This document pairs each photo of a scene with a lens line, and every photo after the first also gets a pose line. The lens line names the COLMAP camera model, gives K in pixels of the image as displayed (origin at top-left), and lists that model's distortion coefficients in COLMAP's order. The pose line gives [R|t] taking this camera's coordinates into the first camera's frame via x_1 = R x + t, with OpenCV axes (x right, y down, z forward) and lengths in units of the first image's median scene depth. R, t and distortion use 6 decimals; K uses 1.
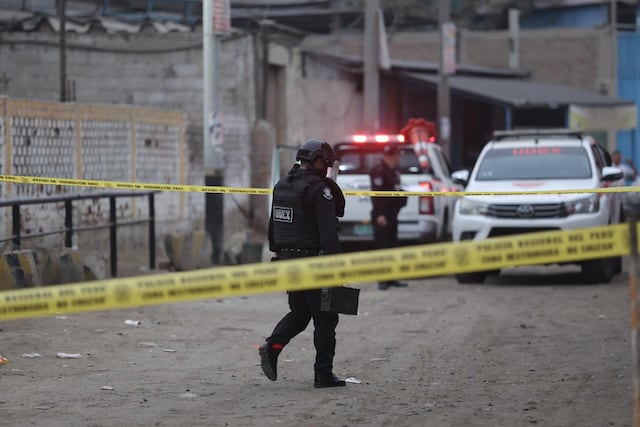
lens RADIAL K [[3566.7, 0, 319.6], [0, 3566.7, 259.5], [0, 0, 1]] dist [0.877905, 6.838801]
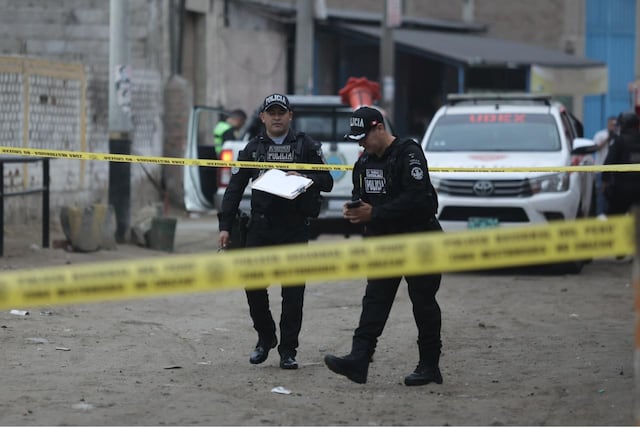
lens RADIAL K [[3116.6, 0, 302.1], [0, 3116.6, 213.5], [0, 0, 1]] dist [0.769649, 4.067915]
pose [[0.999509, 0.017821, 0.025759, -0.004957], [-0.017996, 0.999816, 0.006574, -0.011445], [-0.025637, -0.007035, 0.999647, 0.249795]]
